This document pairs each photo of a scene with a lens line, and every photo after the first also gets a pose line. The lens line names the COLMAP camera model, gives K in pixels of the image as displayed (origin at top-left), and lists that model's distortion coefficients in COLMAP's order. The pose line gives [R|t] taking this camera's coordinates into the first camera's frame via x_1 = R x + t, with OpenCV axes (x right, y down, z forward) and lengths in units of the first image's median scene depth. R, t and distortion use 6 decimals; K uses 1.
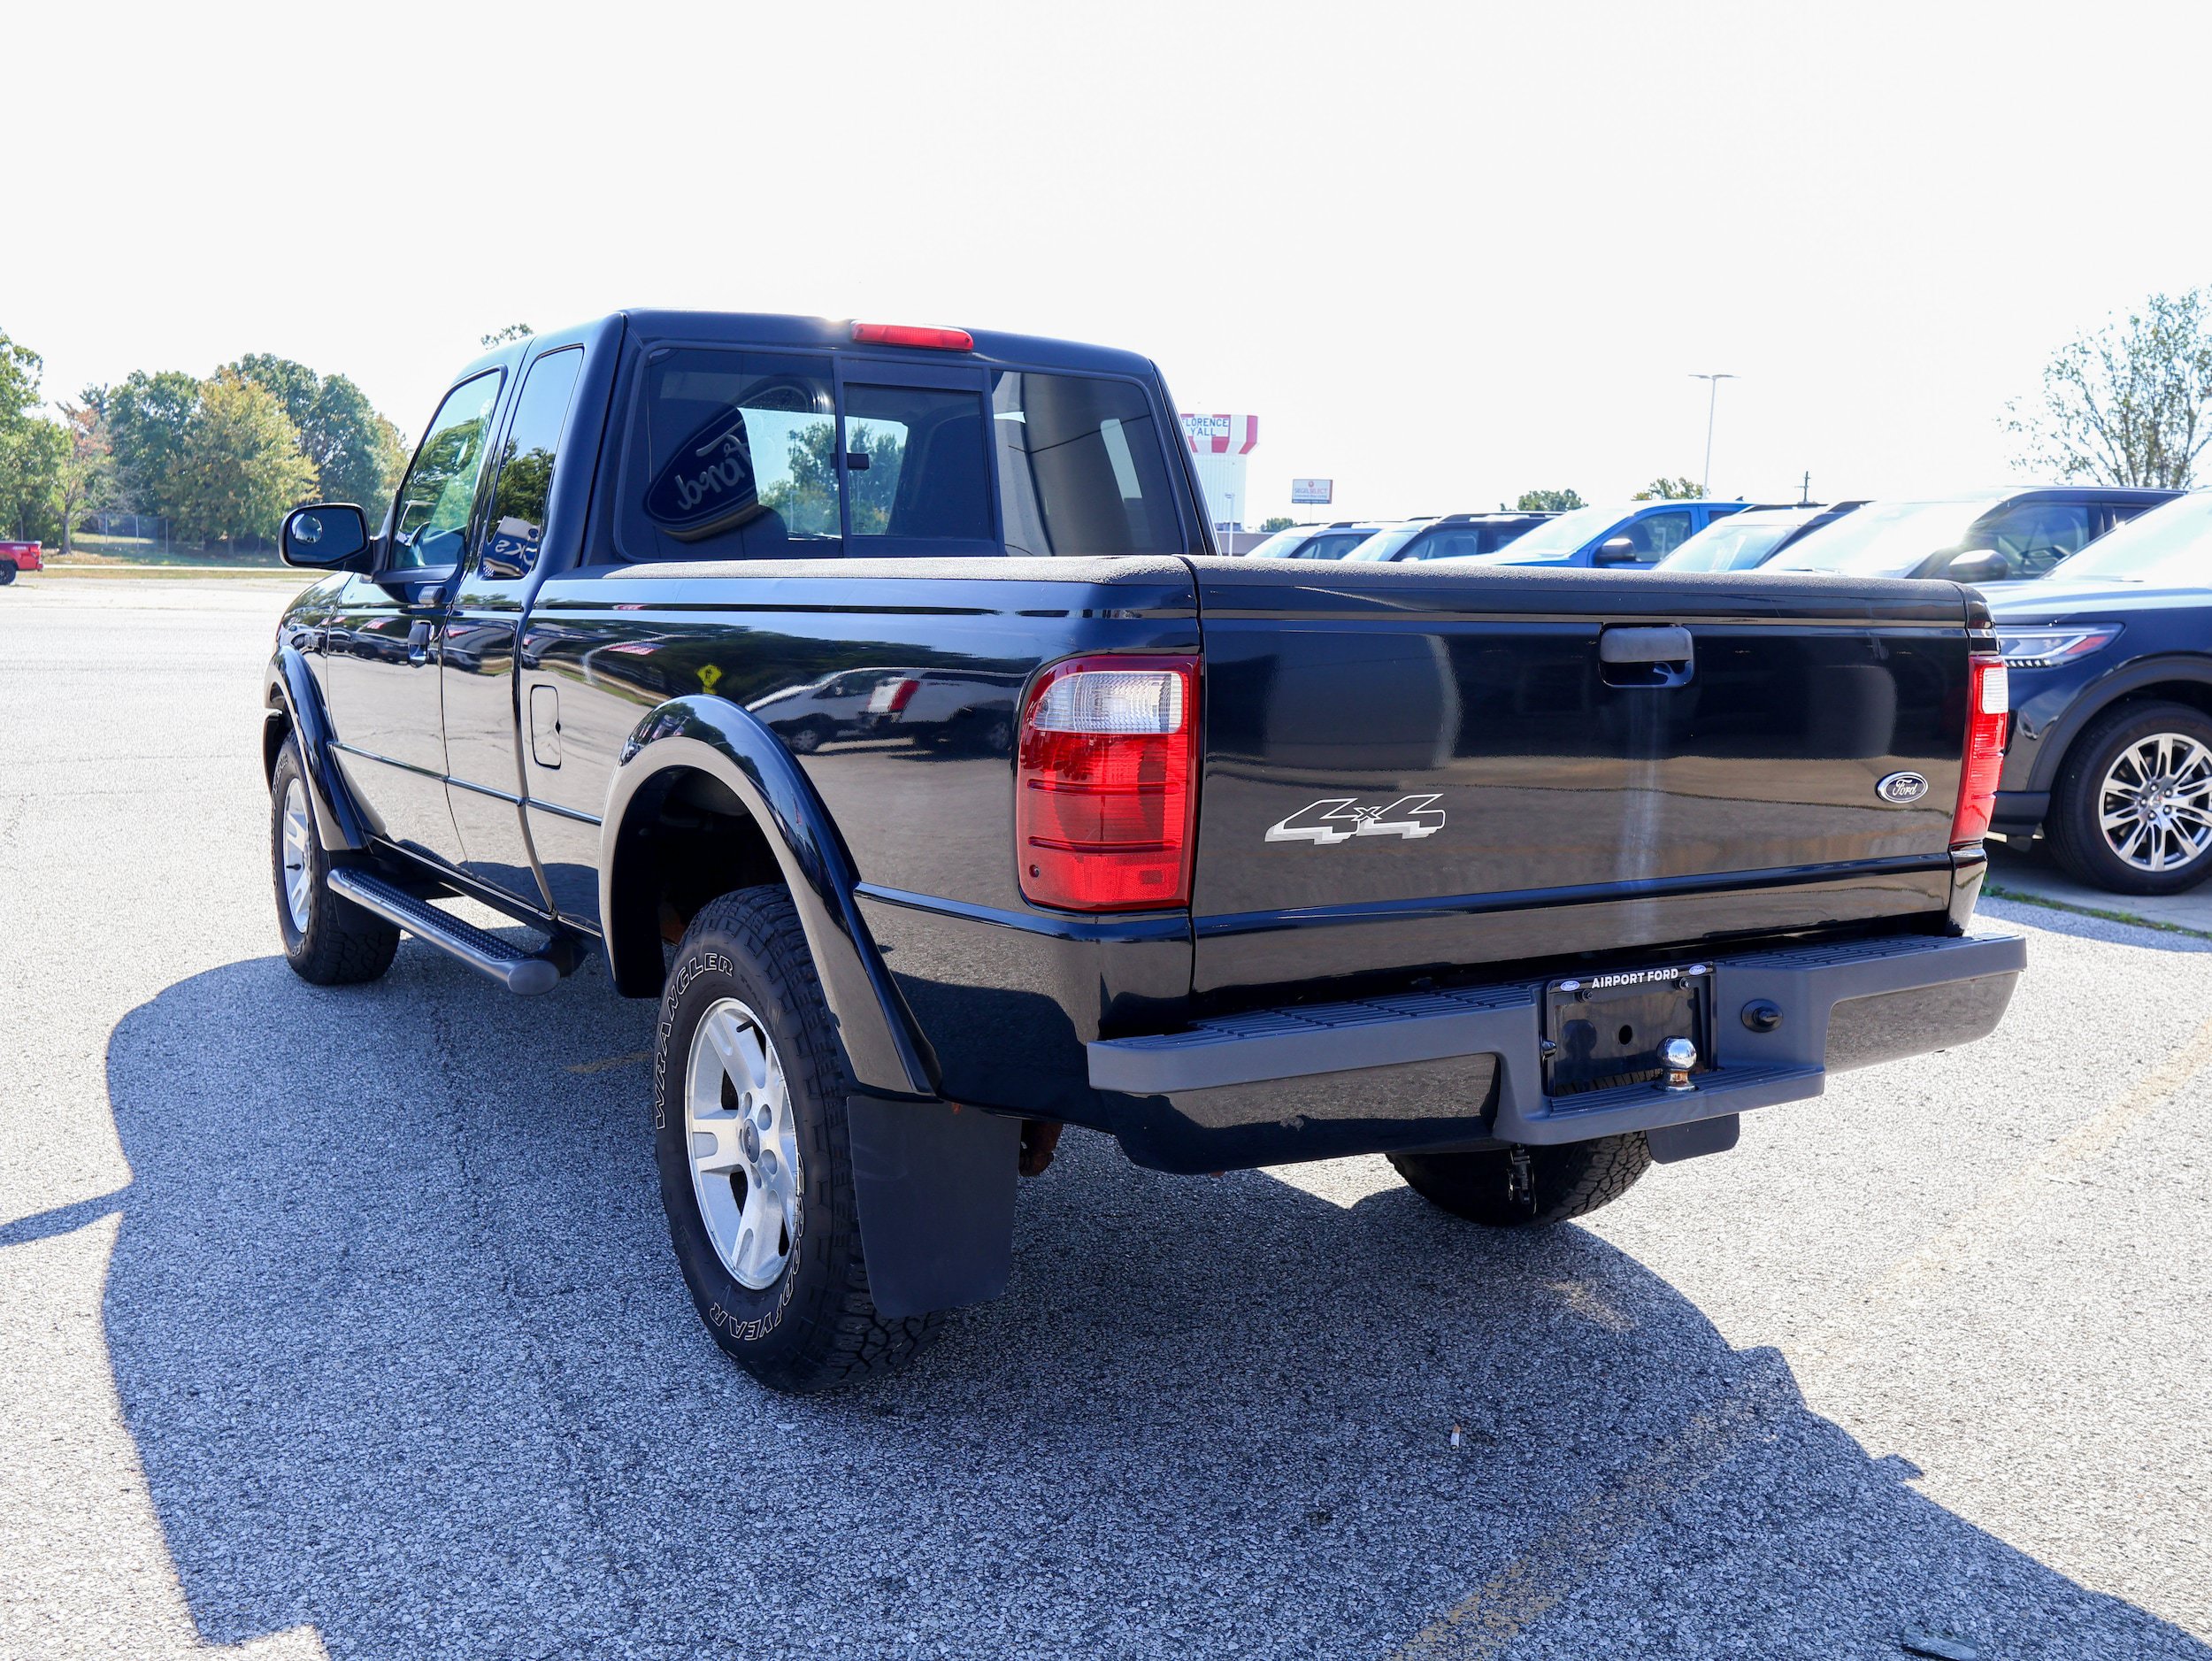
lens RADIAL K [[1962.2, 0, 1112.1], [0, 1962.2, 821.0], [0, 0, 1]] dist [-0.005105, 0.005677]
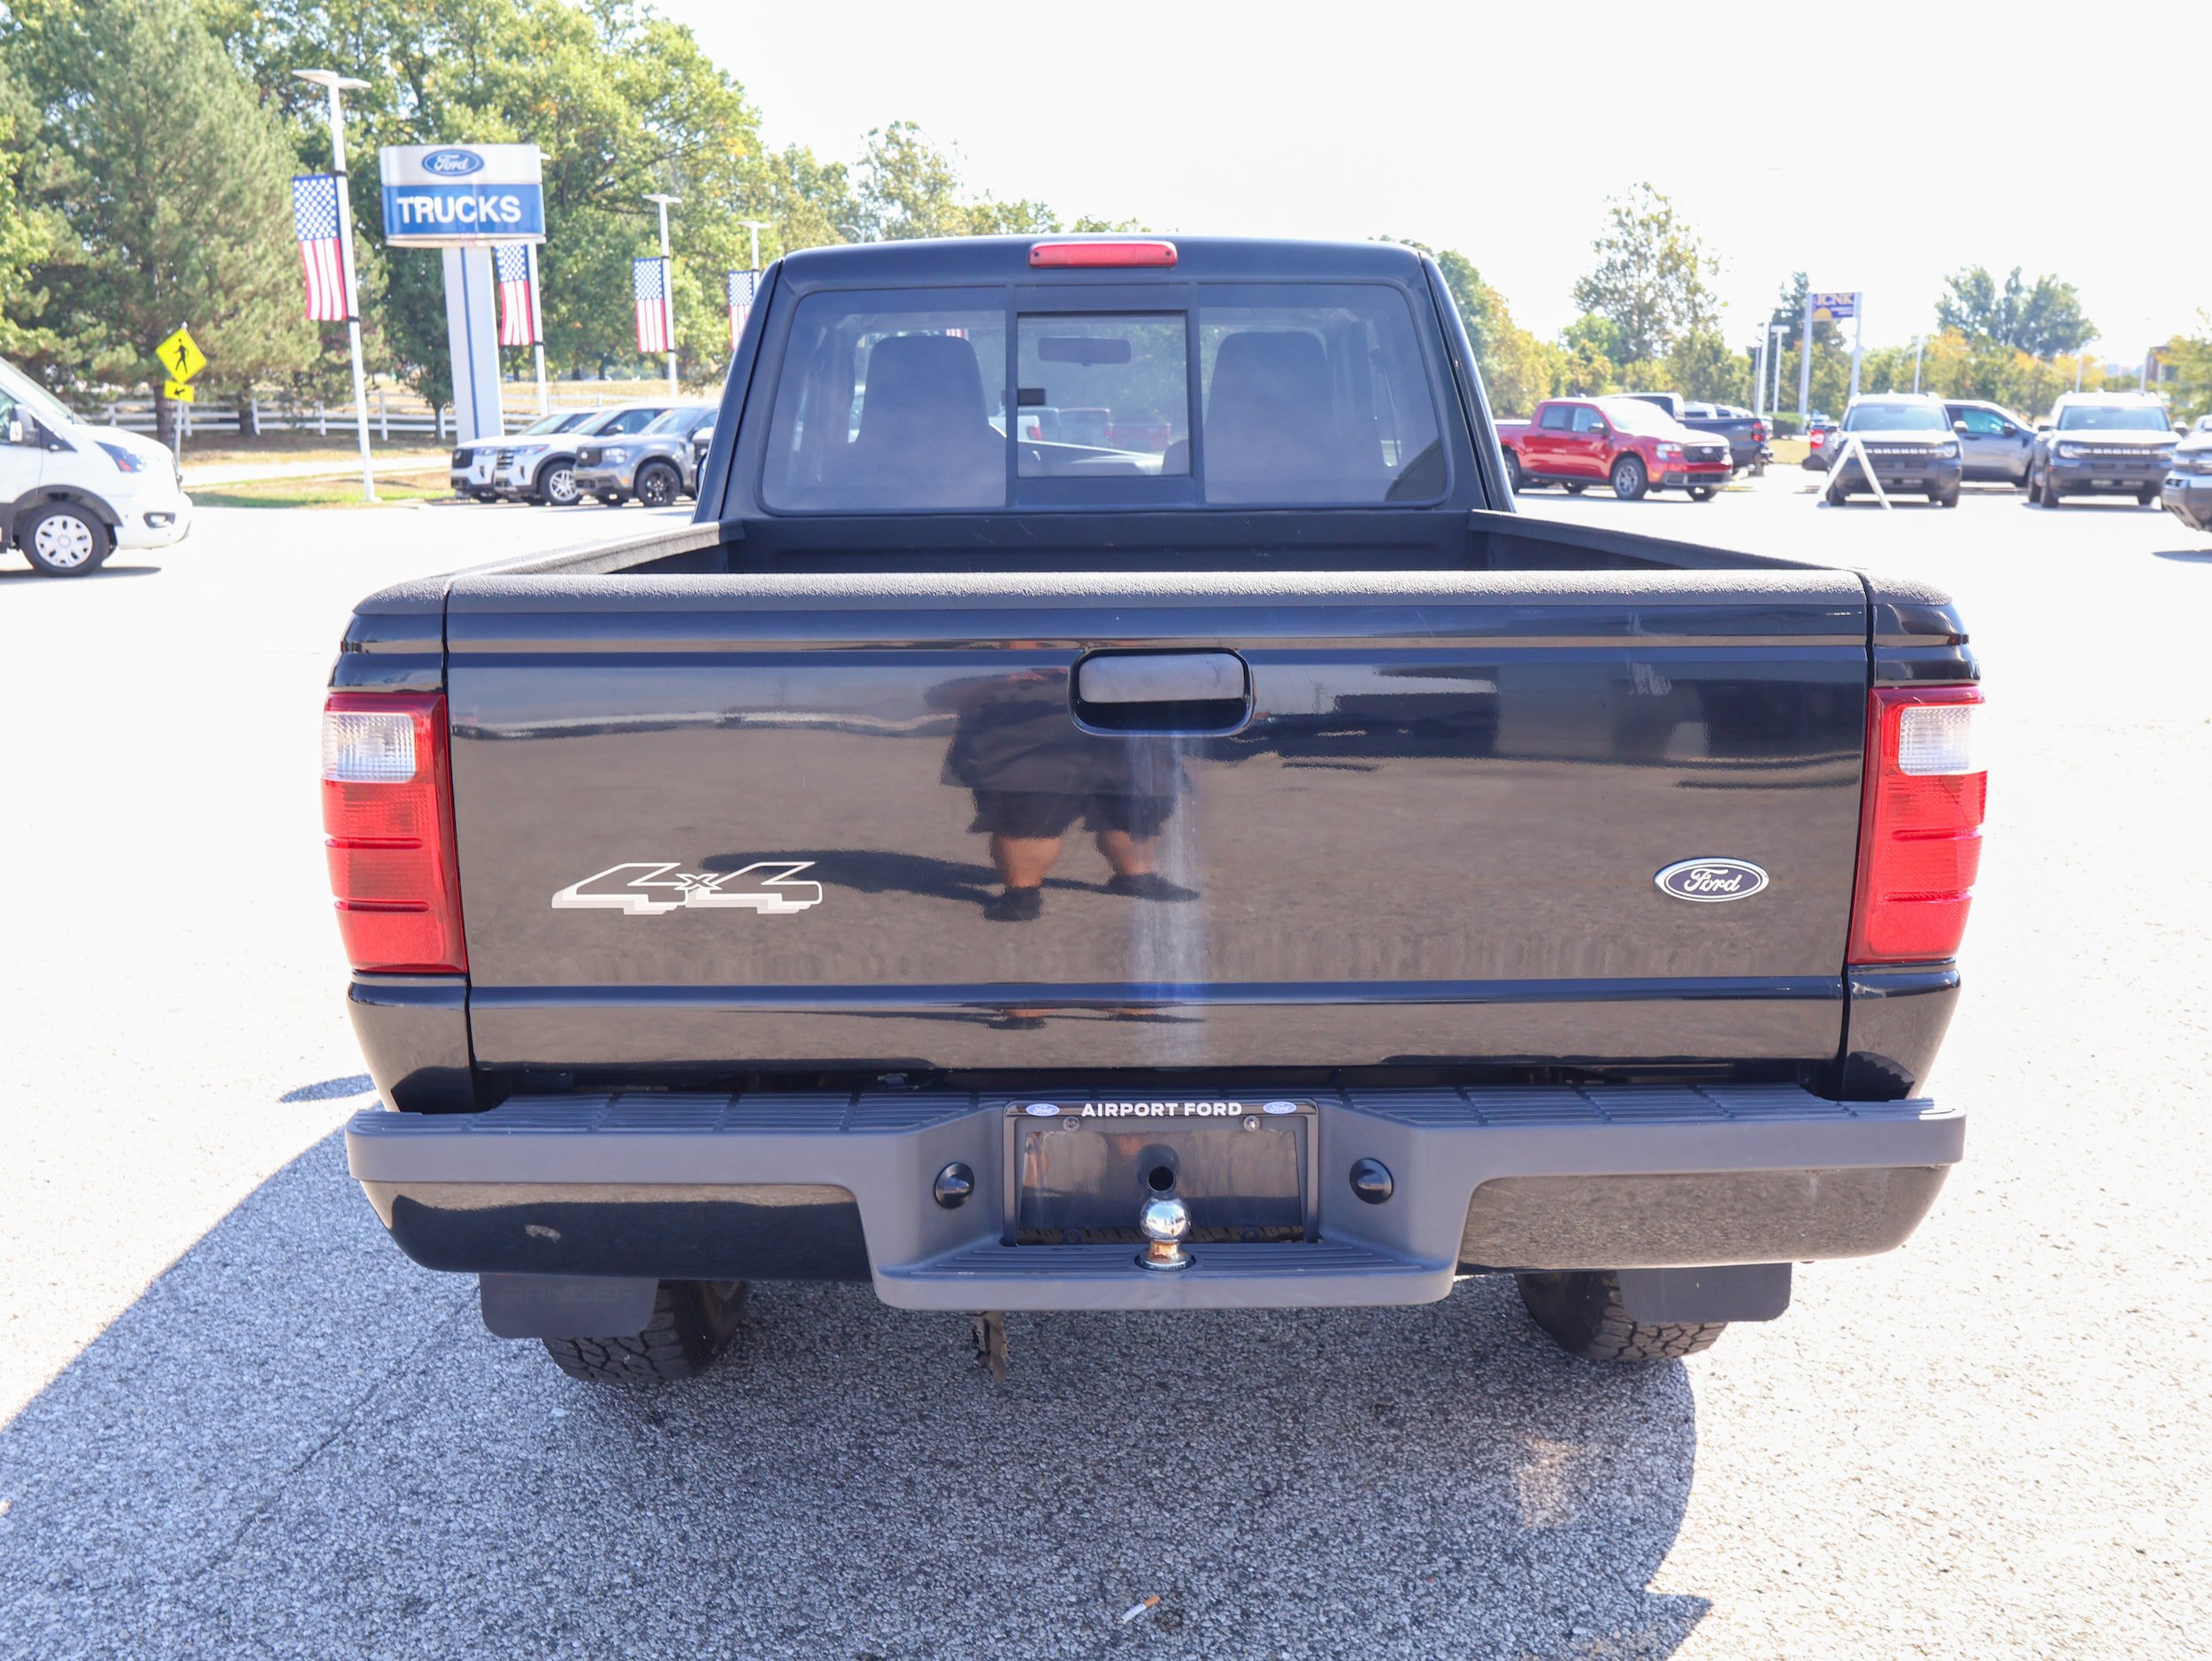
lens RADIAL K [[1962.2, 0, 1112.1], [0, 1962.2, 821.0], [0, 0, 1]] dist [-0.005105, 0.005677]
pose [[0.866895, 0.075842, -0.492687, 0.631548], [-0.044184, 0.996159, 0.075601, -0.091621], [0.496529, -0.043770, 0.866916, 0.332581]]
